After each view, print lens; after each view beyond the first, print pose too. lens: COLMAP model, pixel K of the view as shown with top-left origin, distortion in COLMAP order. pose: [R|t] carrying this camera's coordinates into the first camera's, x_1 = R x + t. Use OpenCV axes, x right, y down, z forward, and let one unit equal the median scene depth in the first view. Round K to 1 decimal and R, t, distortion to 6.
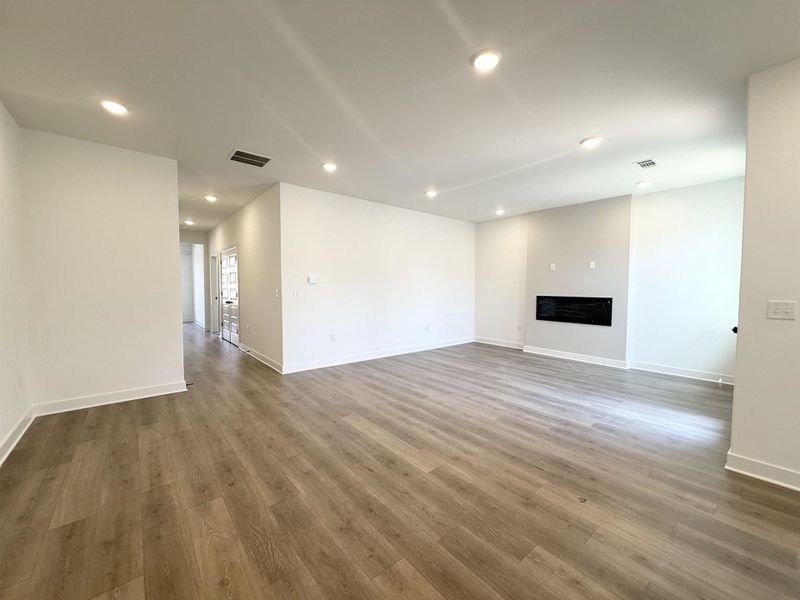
lens RADIAL K [[319.0, 0, 398.0], [0, 319.0, 299.9], [0, 0, 1]] dist [0.000967, 0.000151]
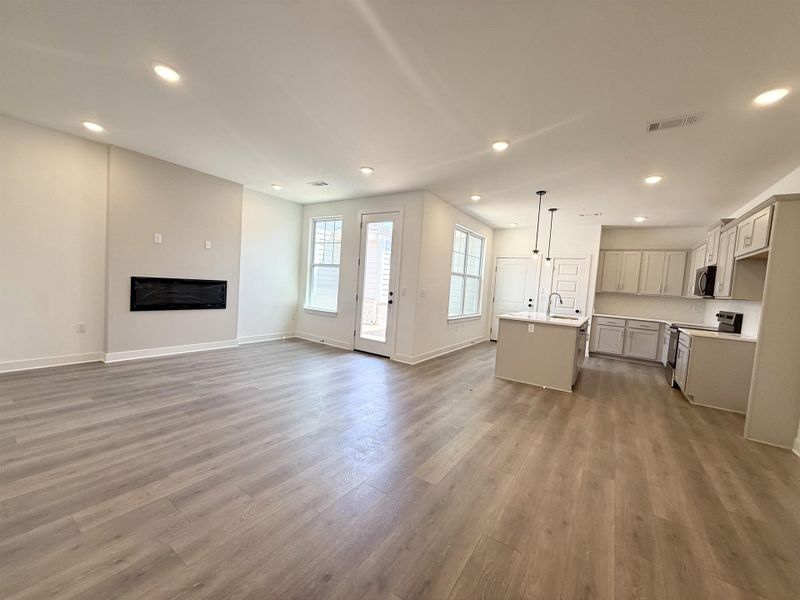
lens RADIAL K [[319.0, 0, 398.0], [0, 319.0, 299.9], [0, 0, 1]] dist [0.000967, 0.000151]
pose [[-0.271609, -0.076043, 0.959399, -0.484659], [-0.026480, 0.997087, 0.071533, -0.034533], [-0.962043, -0.005976, -0.272831, 0.800272]]
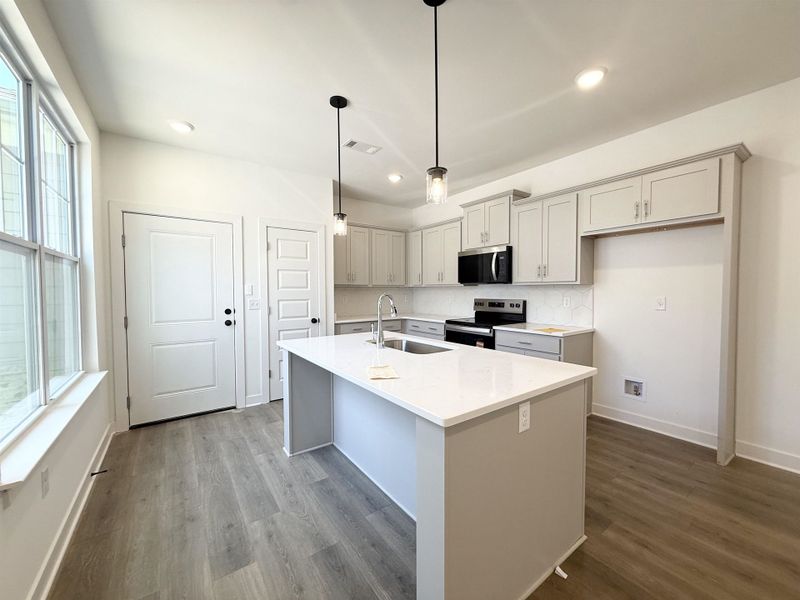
lens RADIAL K [[319.0, 0, 398.0], [0, 319.0, 299.9], [0, 0, 1]] dist [0.000967, 0.000151]
pose [[-0.997011, -0.001001, 0.077254, 0.355349], [0.004895, 0.997089, 0.076089, -0.021008], [-0.077106, 0.076240, -0.994104, 0.465452]]
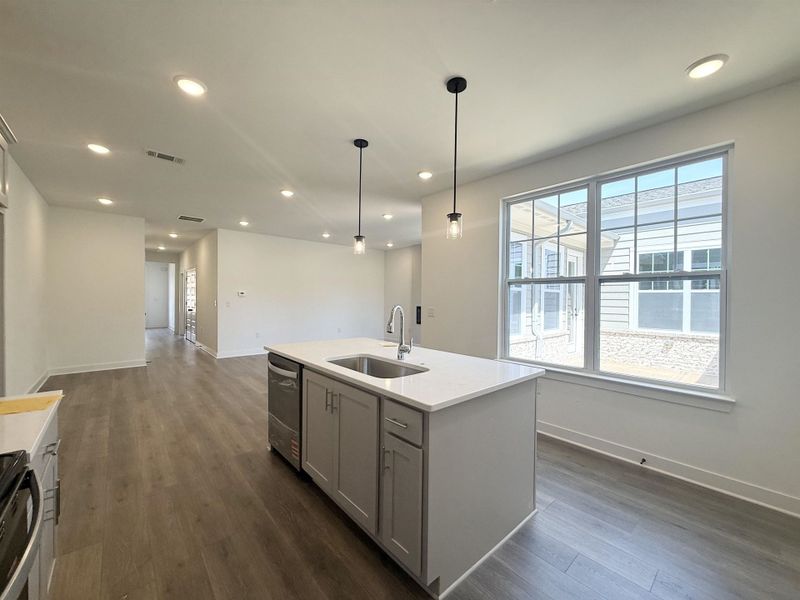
lens RADIAL K [[319.0, 0, 398.0], [0, 319.0, 299.9], [0, 0, 1]] dist [0.000967, 0.000151]
pose [[0.999613, 0.006152, 0.027143, 0.399033], [-0.005150, 0.999307, -0.036853, 0.013824], [-0.027351, 0.036699, 0.998952, -0.458773]]
